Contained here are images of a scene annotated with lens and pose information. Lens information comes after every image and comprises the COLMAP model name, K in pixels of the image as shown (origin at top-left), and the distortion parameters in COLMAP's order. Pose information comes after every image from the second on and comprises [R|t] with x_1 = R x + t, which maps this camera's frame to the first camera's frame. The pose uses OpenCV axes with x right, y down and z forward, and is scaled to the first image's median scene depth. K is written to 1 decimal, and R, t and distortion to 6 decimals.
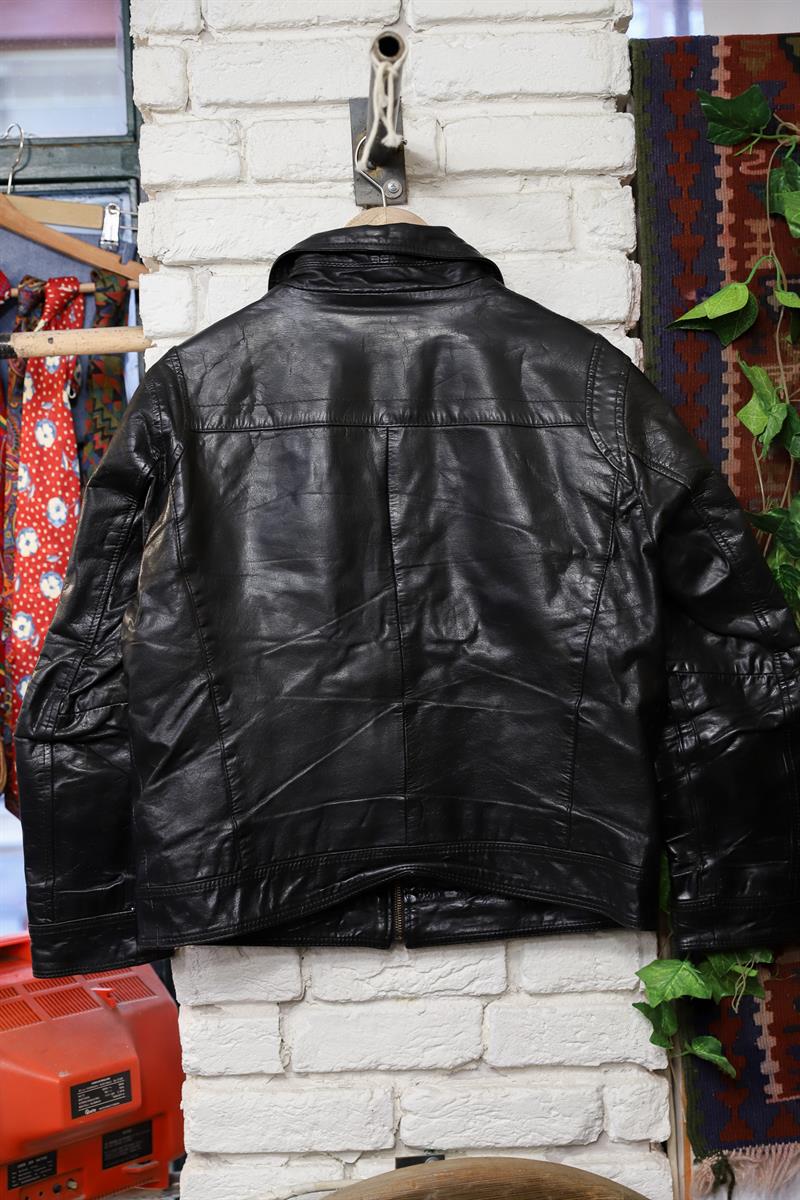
lens RADIAL K [[1613.8, 0, 401.1], [0, 1613.8, 604.5], [0, 0, 1]] dist [-0.008825, 0.000000]
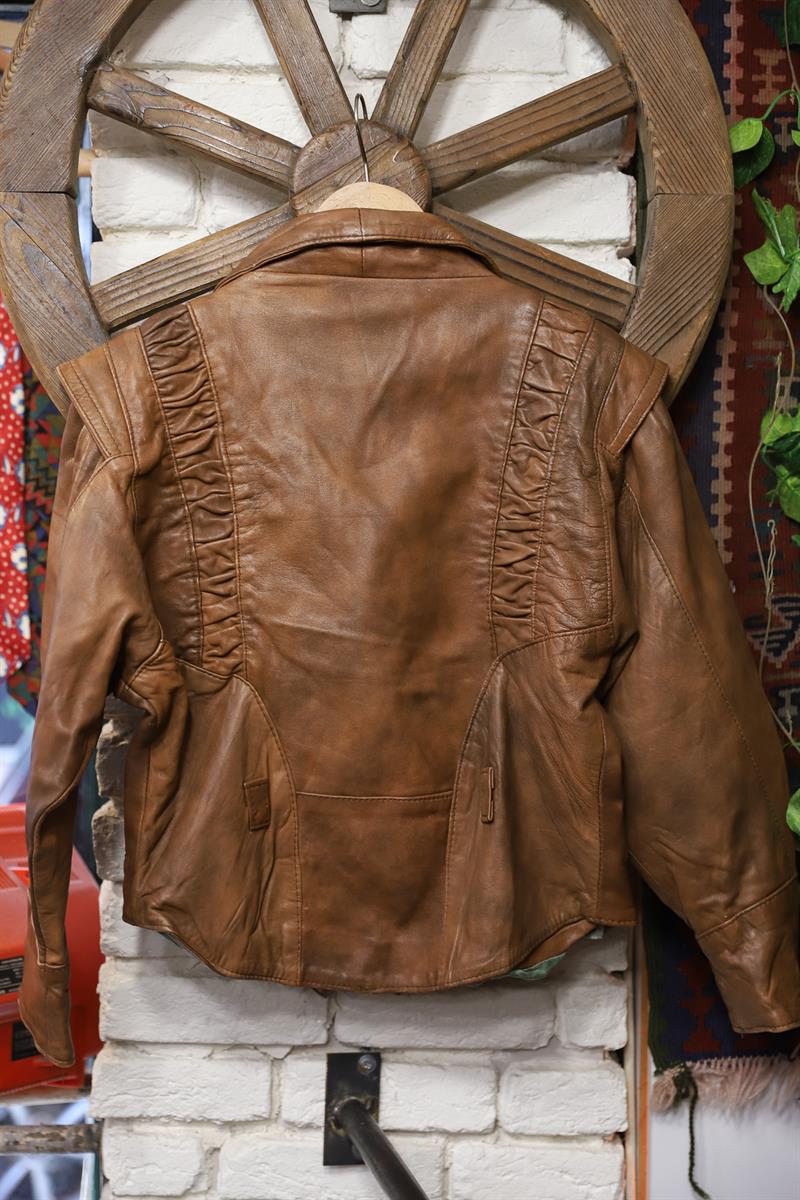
lens RADIAL K [[1613.8, 0, 398.8], [0, 1613.8, 617.9], [0, 0, 1]] dist [-0.008825, 0.000000]
pose [[0.998866, 0.044430, 0.017089, 0.010274], [-0.044735, 0.998838, 0.017919, 0.074741], [-0.016273, -0.018663, 0.999693, 0.080806]]
